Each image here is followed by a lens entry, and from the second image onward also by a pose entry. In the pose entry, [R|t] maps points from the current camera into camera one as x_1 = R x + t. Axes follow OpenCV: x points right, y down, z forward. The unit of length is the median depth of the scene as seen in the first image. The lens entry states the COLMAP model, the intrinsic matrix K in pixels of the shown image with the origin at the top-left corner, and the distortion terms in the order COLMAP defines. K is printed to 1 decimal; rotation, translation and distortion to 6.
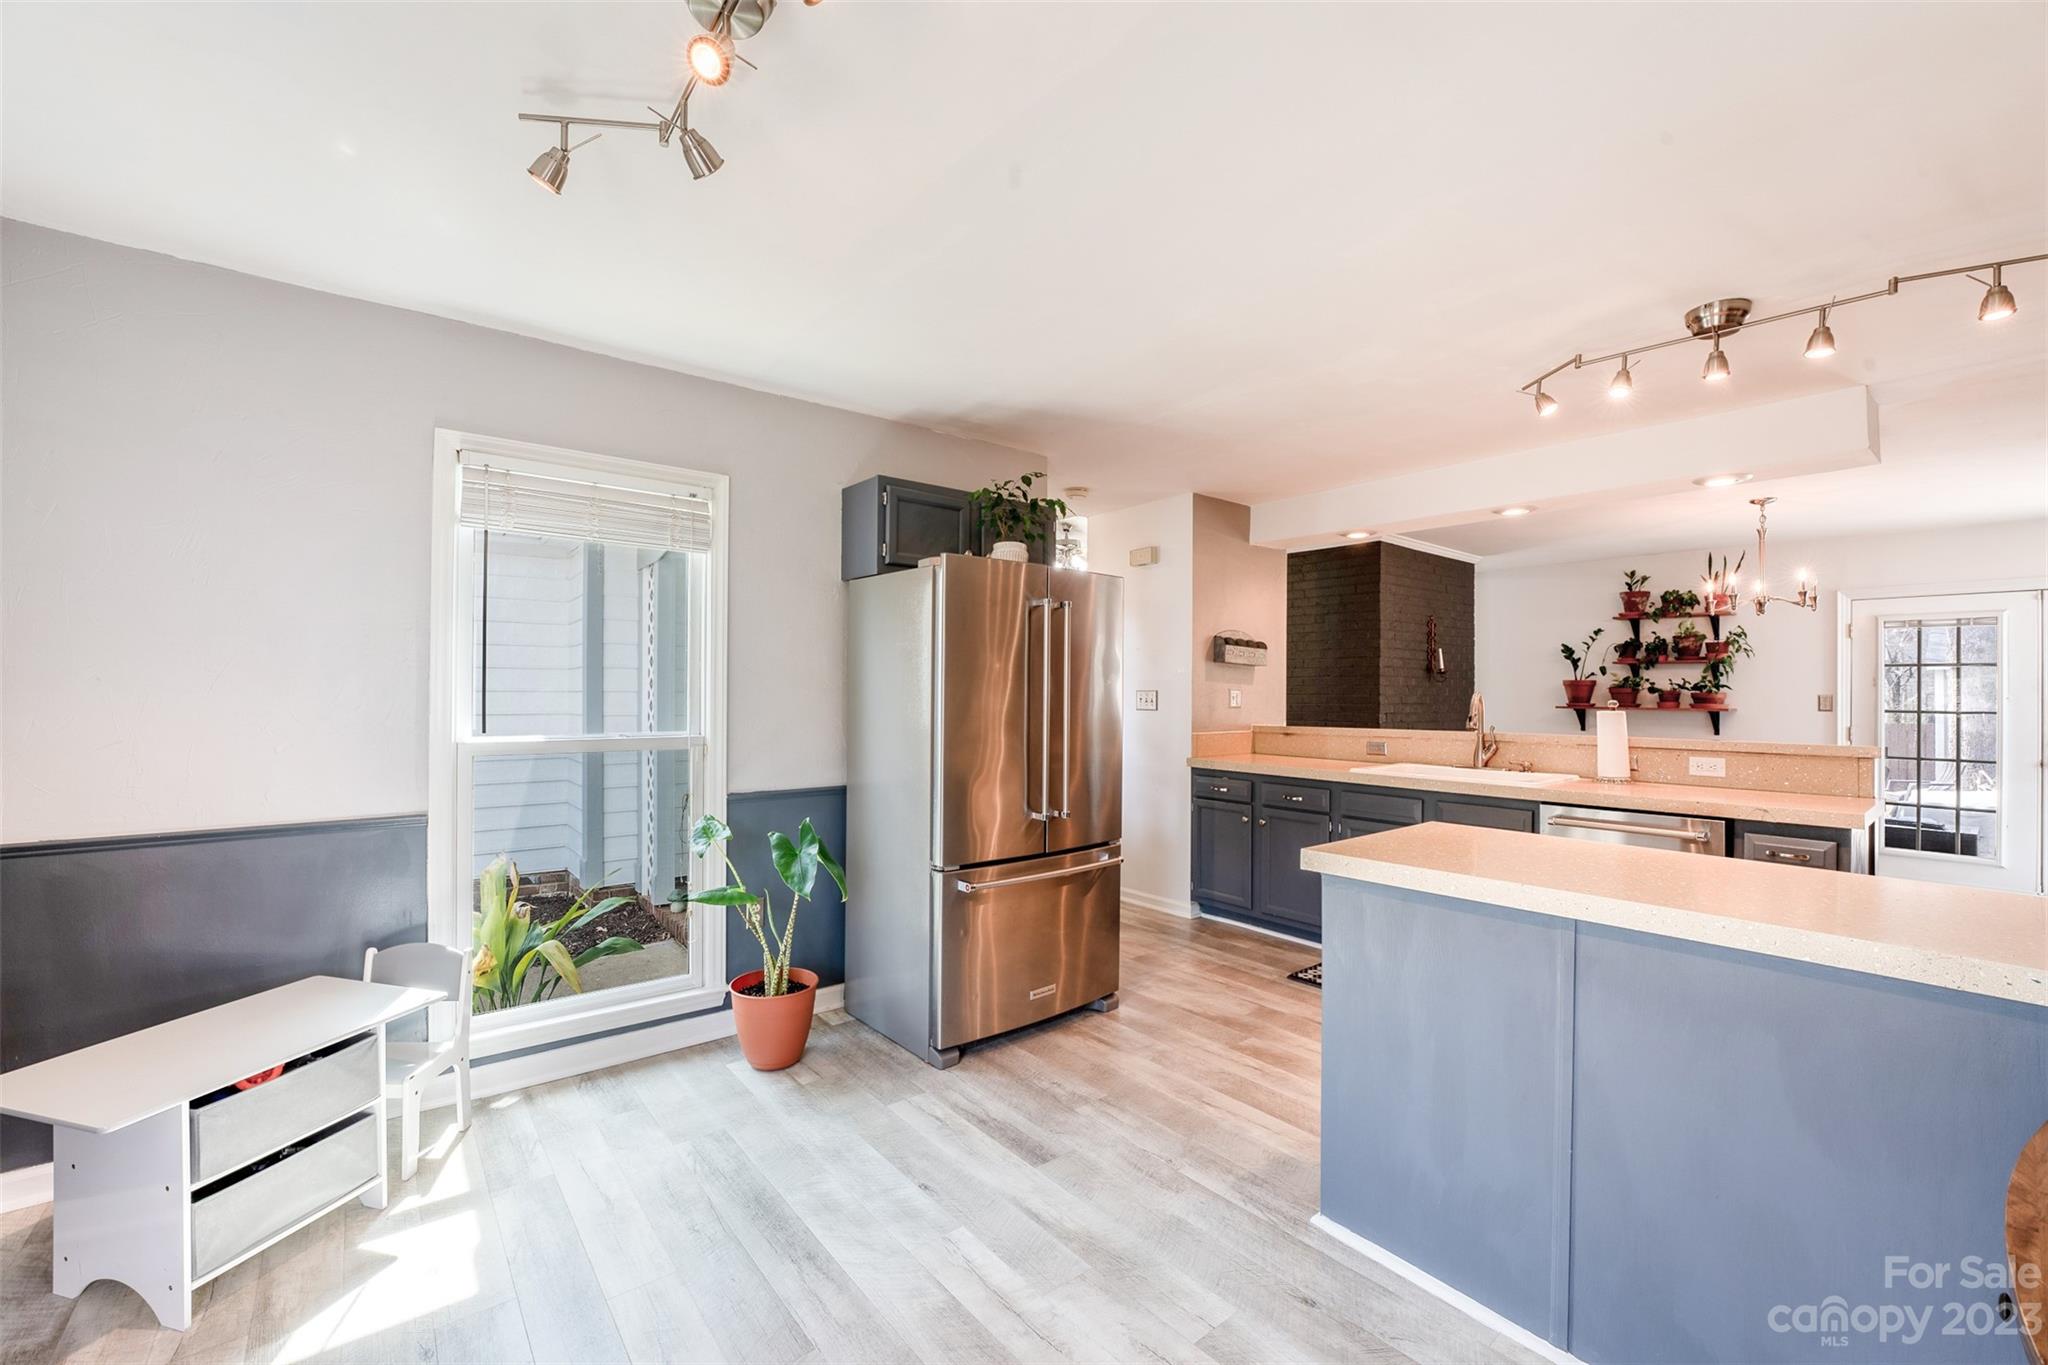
lens RADIAL K [[825.2, 0, 1029.4], [0, 825.2, 685.3], [0, 0, 1]] dist [-0.021471, 0.000846]
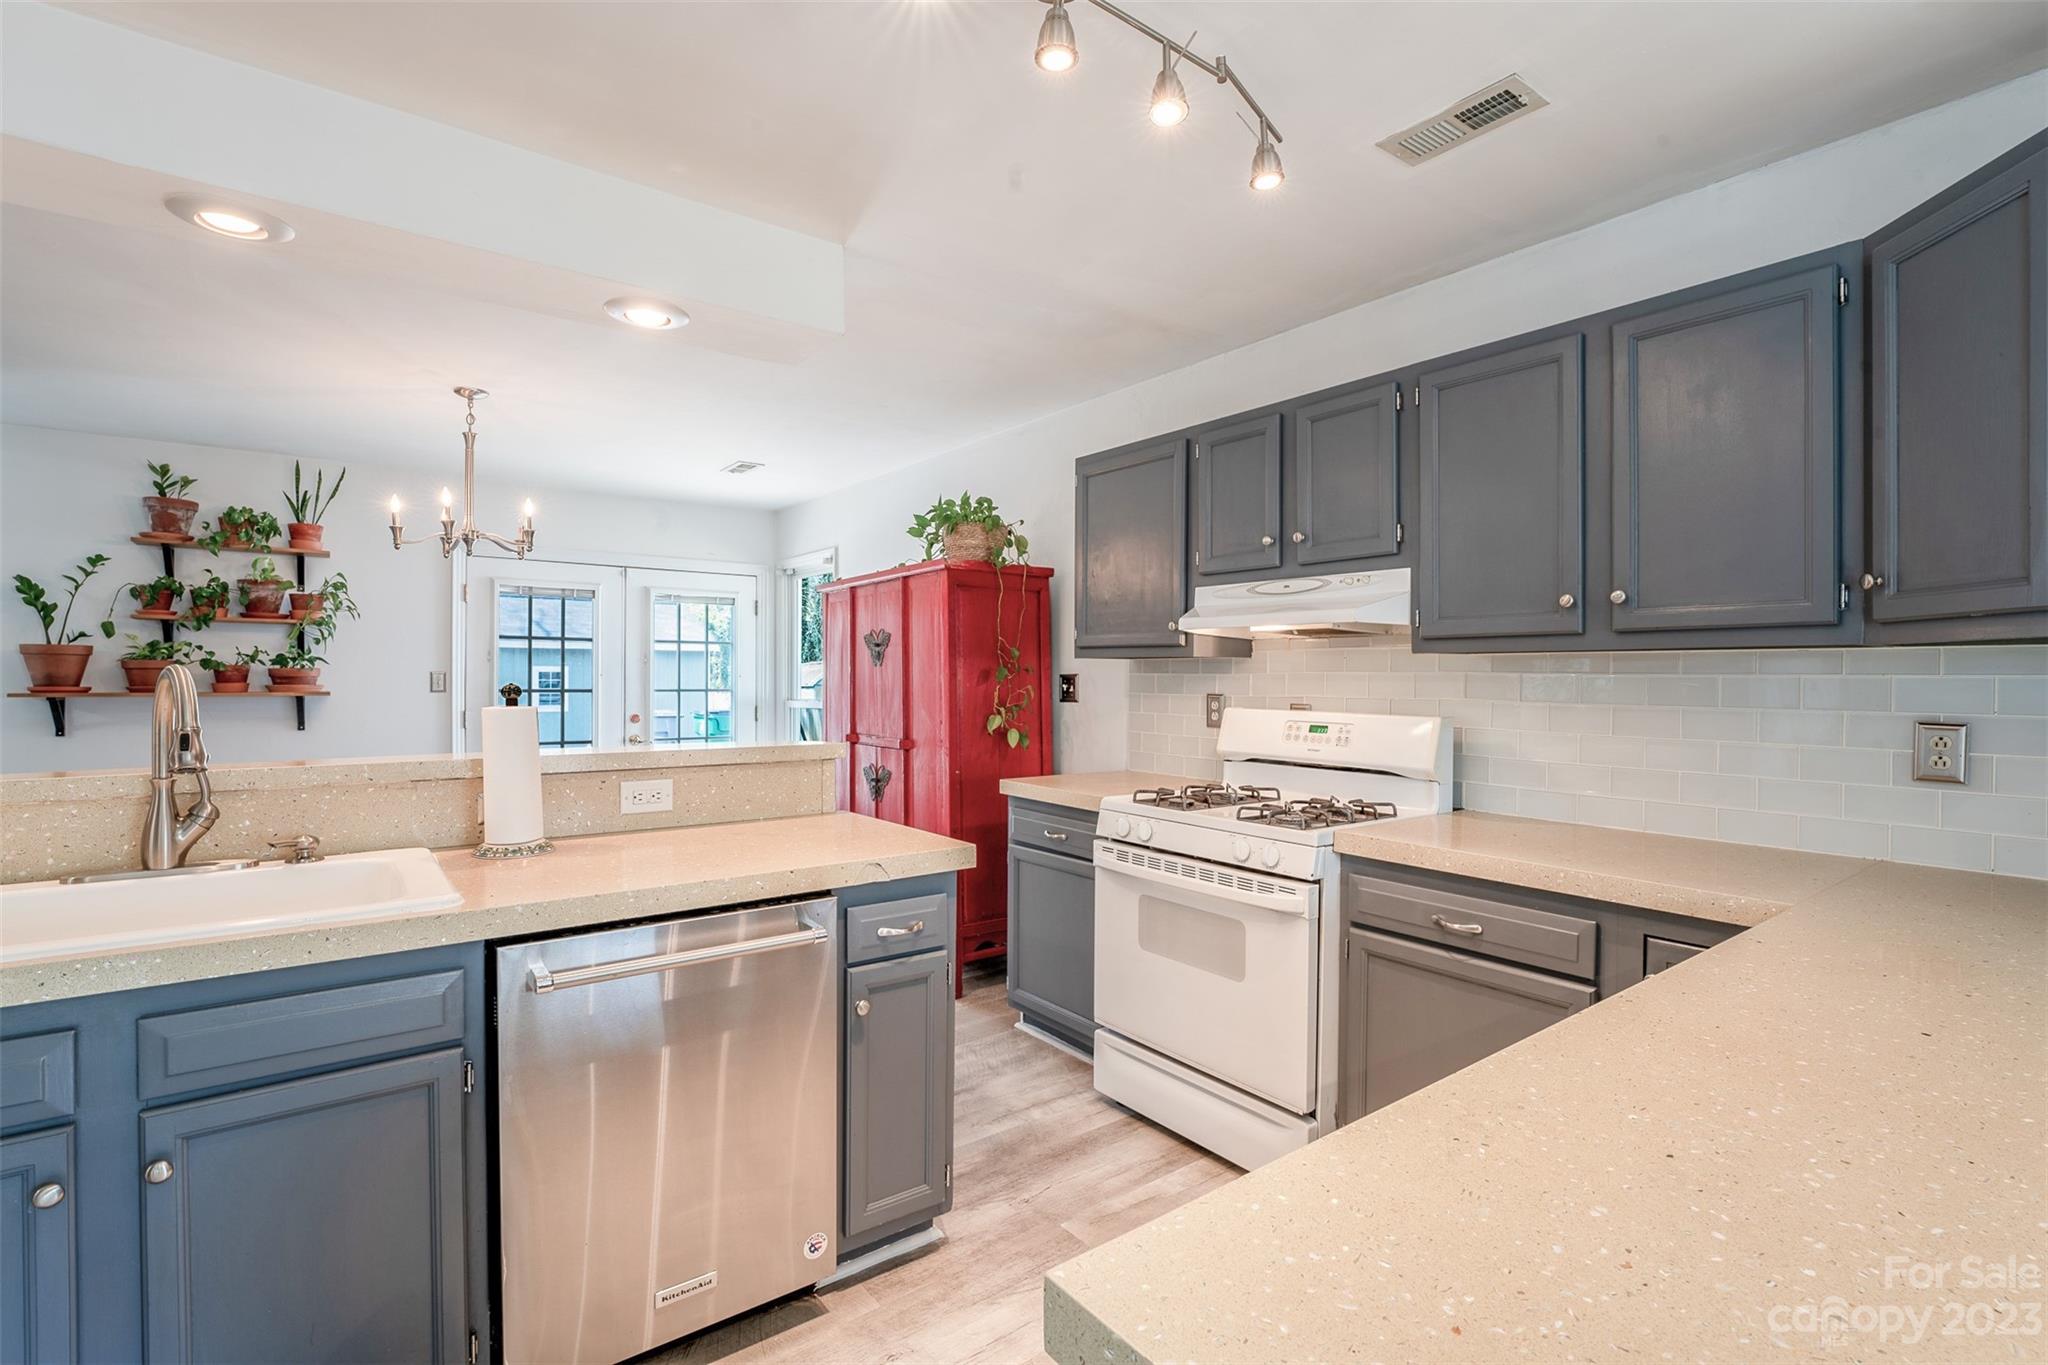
lens RADIAL K [[922.8, 0, 1013.8], [0, 922.8, 681.5], [0, 0, 1]] dist [-0.016473, 0.002534]
pose [[0.034616, -0.011065, 0.999339, 0.098650], [-0.011339, 0.999870, 0.011463, 0.004449], [-0.999336, -0.011728, 0.034486, 0.375785]]
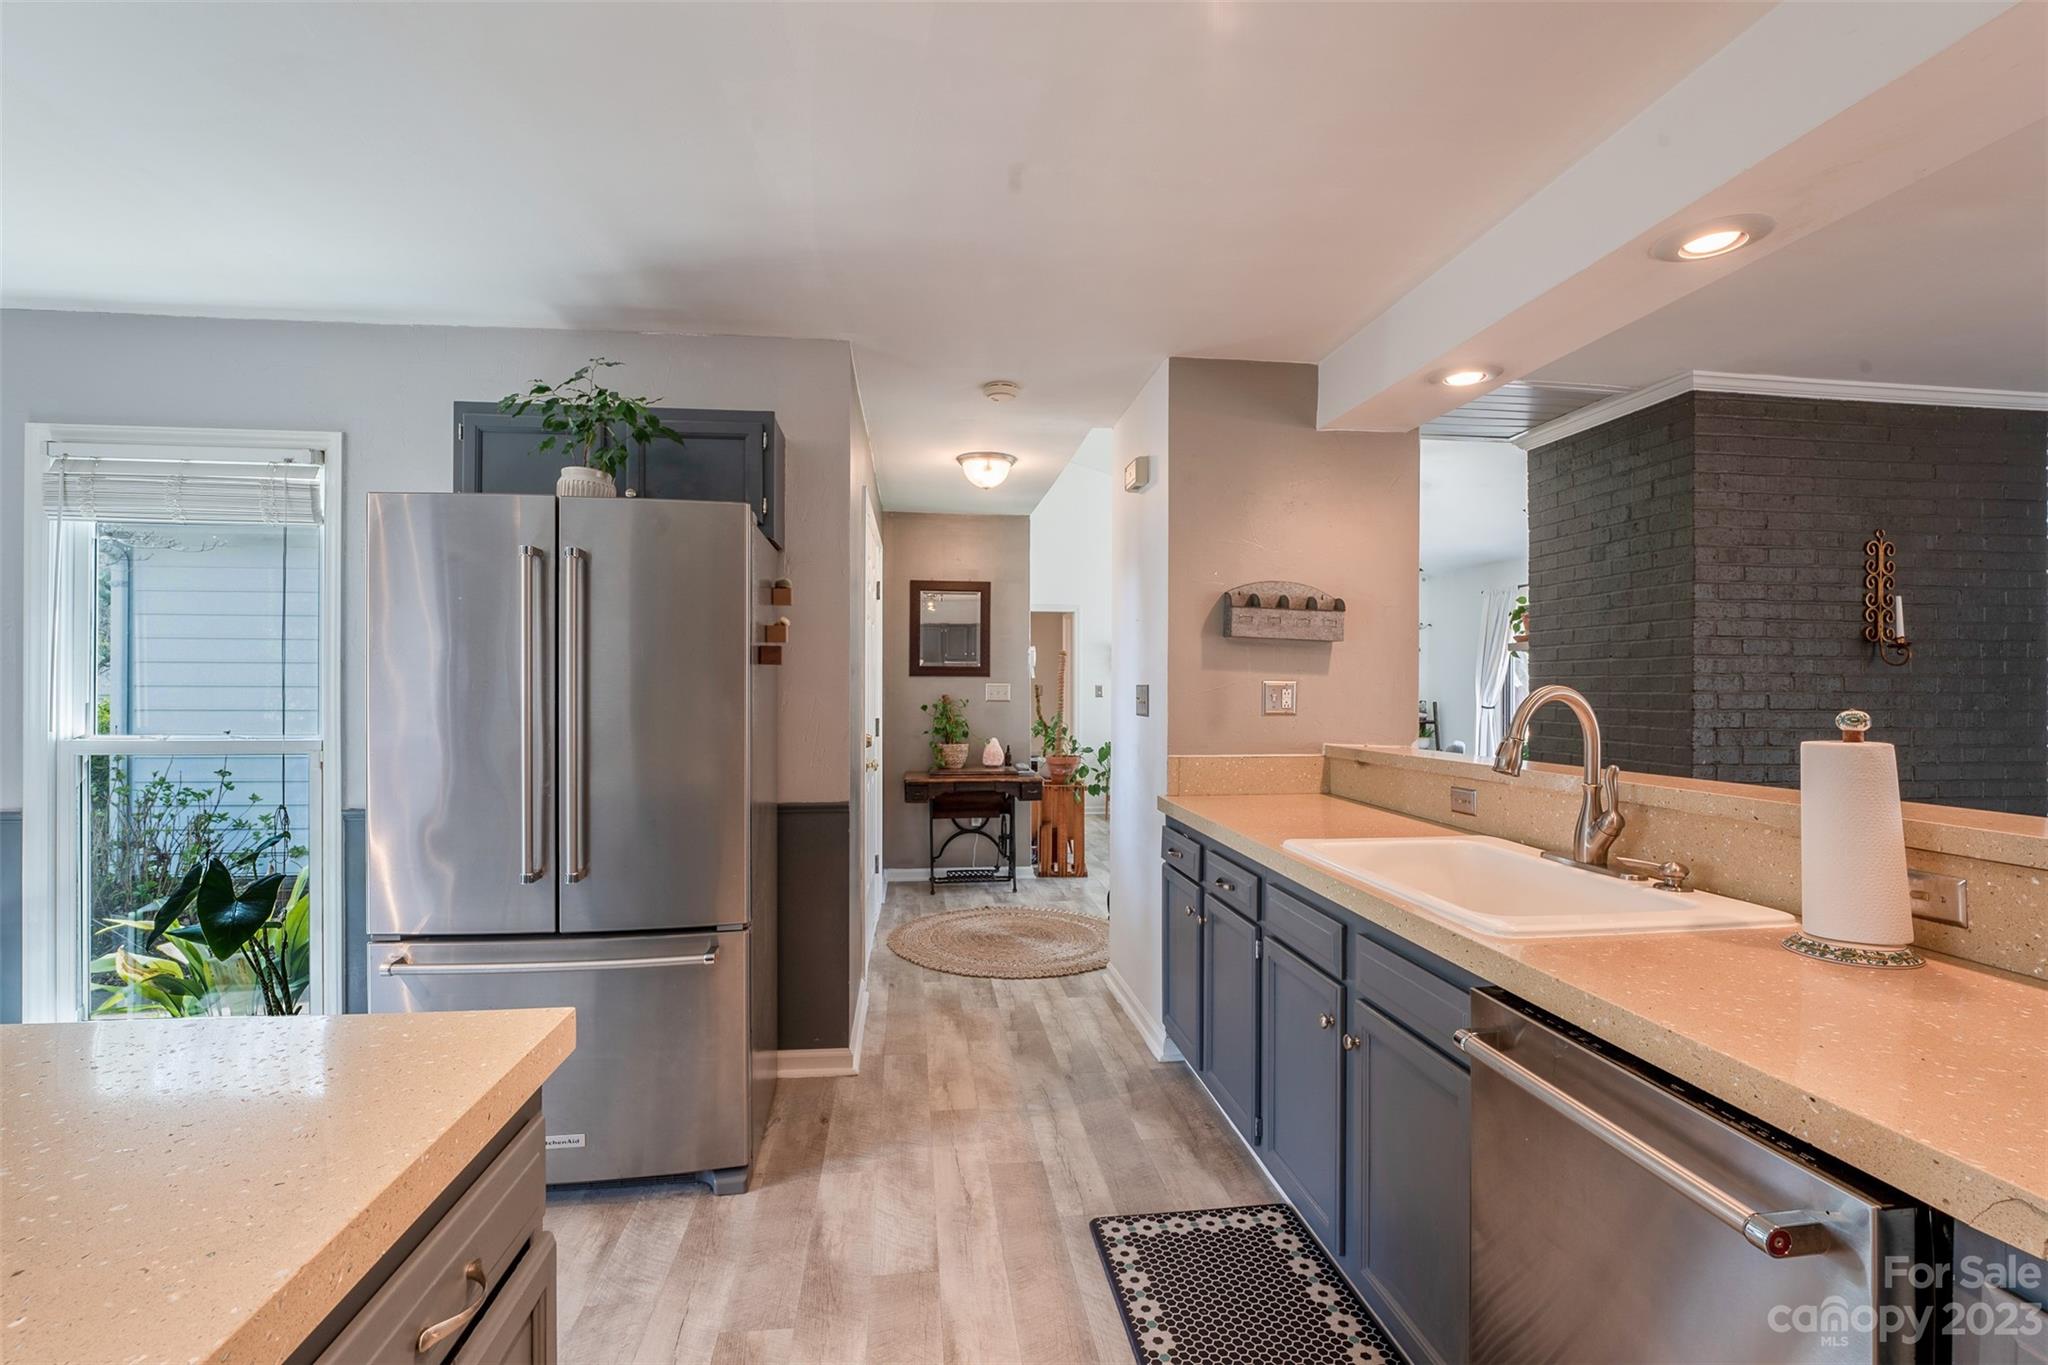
lens RADIAL K [[922.8, 0, 1017.6], [0, 922.8, 684.9], [0, 0, 1]] dist [-0.016473, 0.002534]
pose [[0.848171, -0.002803, -0.529716, 0.334632], [0.005650, 0.999977, 0.003755, 0.002168], [0.529693, -0.006178, 0.848167, 0.266396]]
